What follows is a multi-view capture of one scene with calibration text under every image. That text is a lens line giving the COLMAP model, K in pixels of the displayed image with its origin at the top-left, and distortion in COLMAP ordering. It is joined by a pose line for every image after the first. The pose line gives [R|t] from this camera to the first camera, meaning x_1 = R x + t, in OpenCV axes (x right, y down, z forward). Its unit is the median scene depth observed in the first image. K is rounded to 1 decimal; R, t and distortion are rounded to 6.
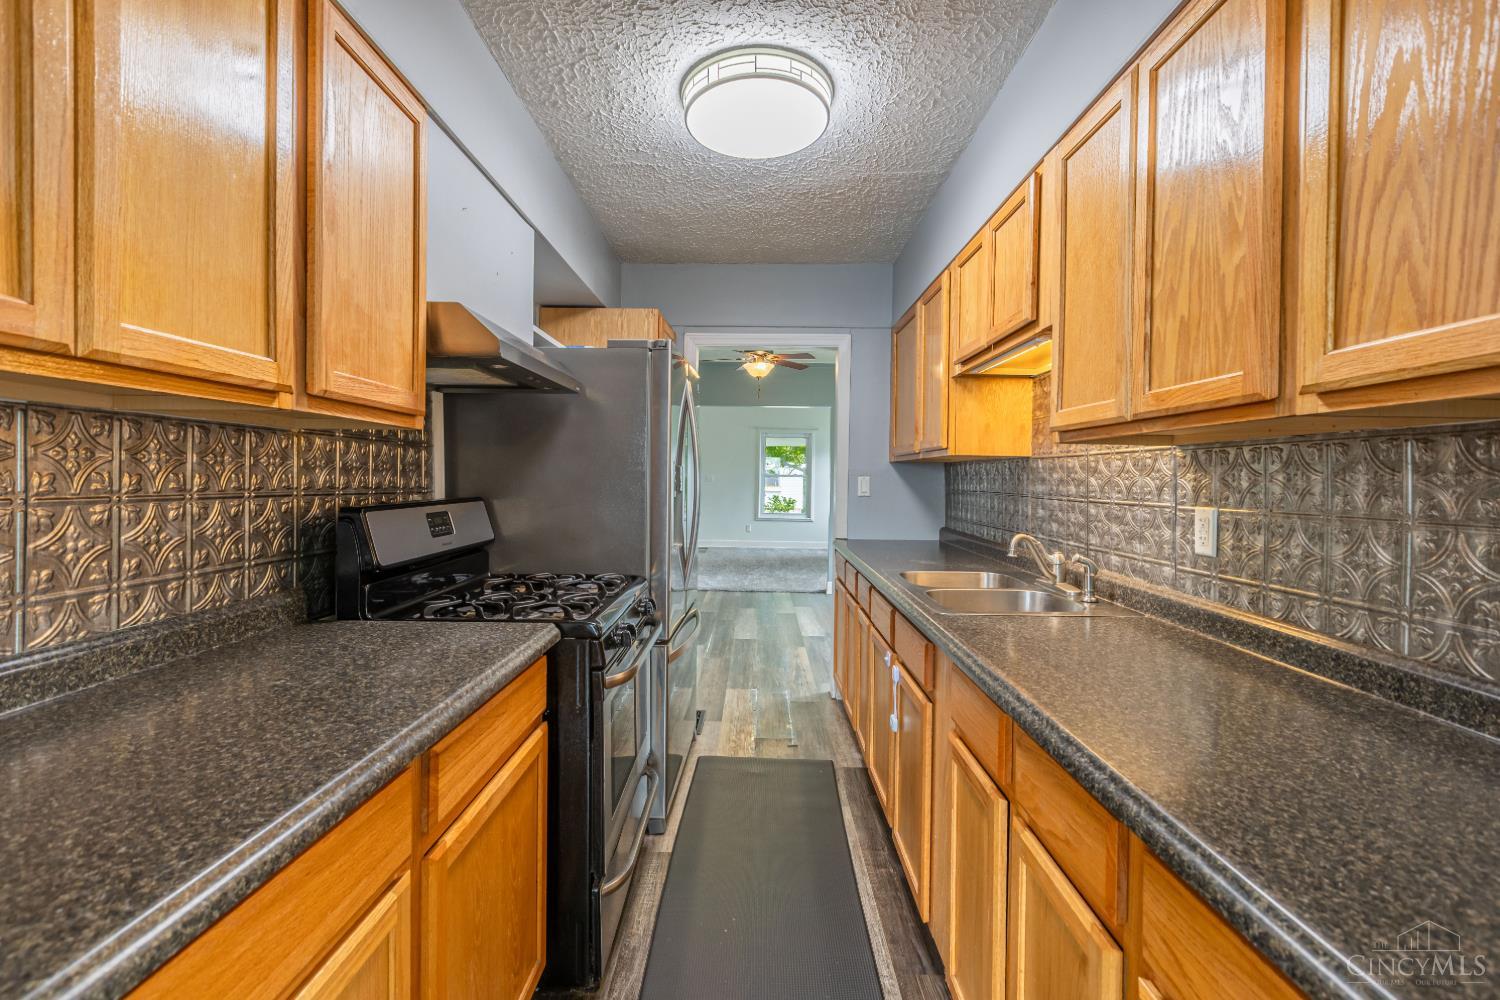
lens RADIAL K [[678.5, 0, 746.6], [0, 678.5, 473.1], [0, 0, 1]] dist [0.001269, 0.000126]
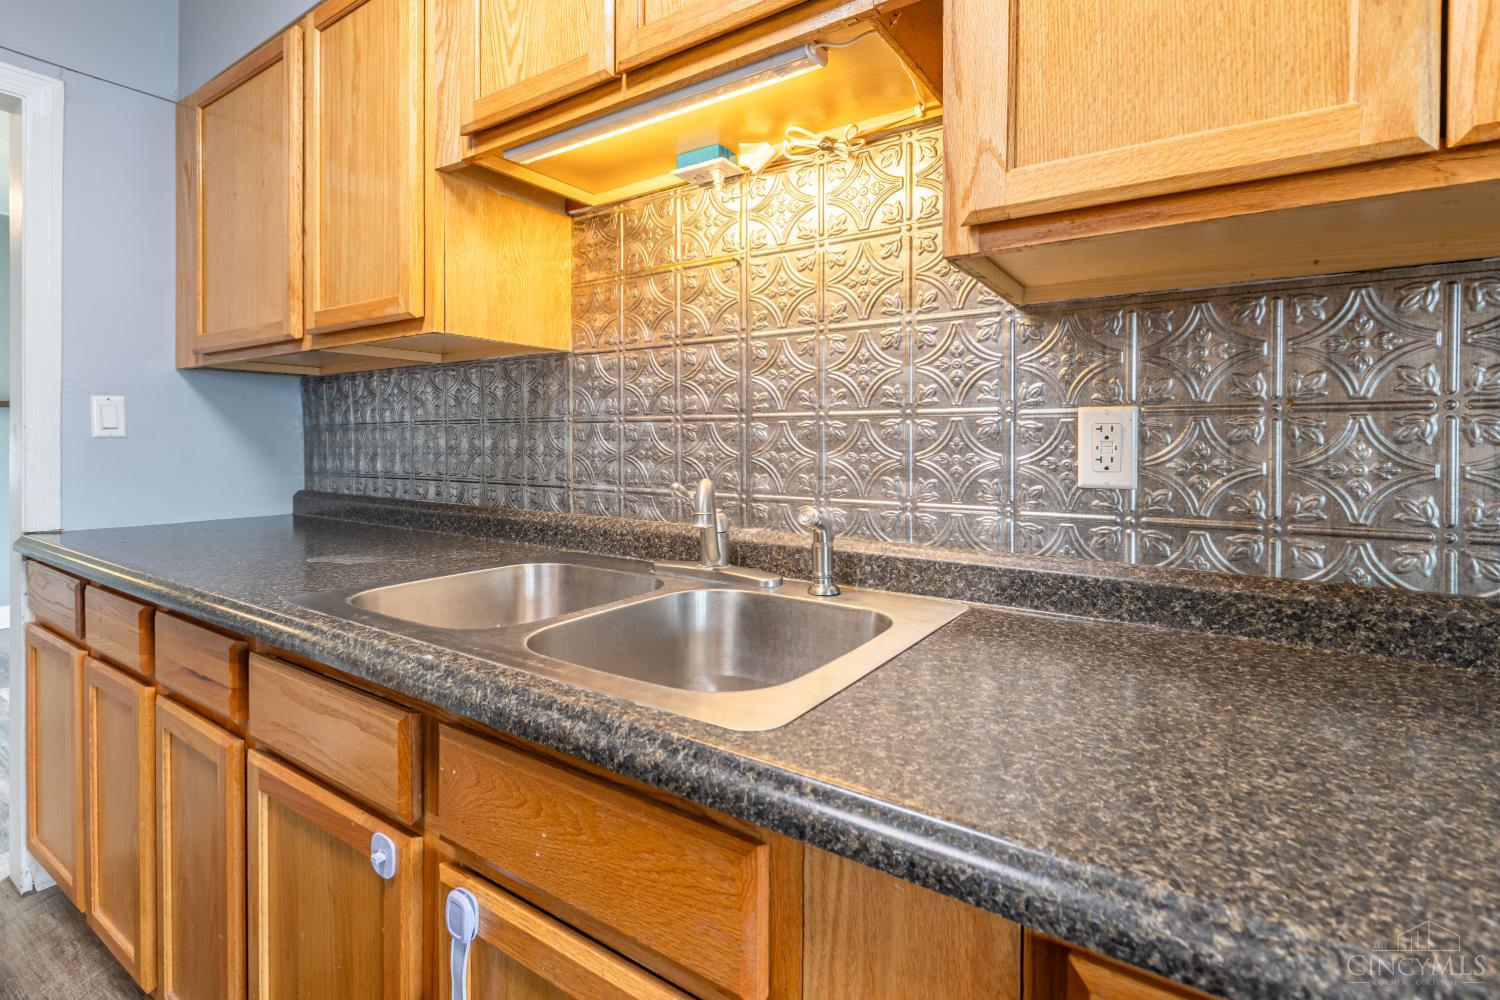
lens RADIAL K [[666.7, 0, 753.8], [0, 666.7, 454.3], [0, 0, 1]] dist [-0.003213, -0.000603]
pose [[0.525335, -0.034177, 0.850209, 0.017383], [-0.000032, 0.999192, 0.040186, 0.046493], [-0.850896, -0.021138, 0.524909, 0.651086]]
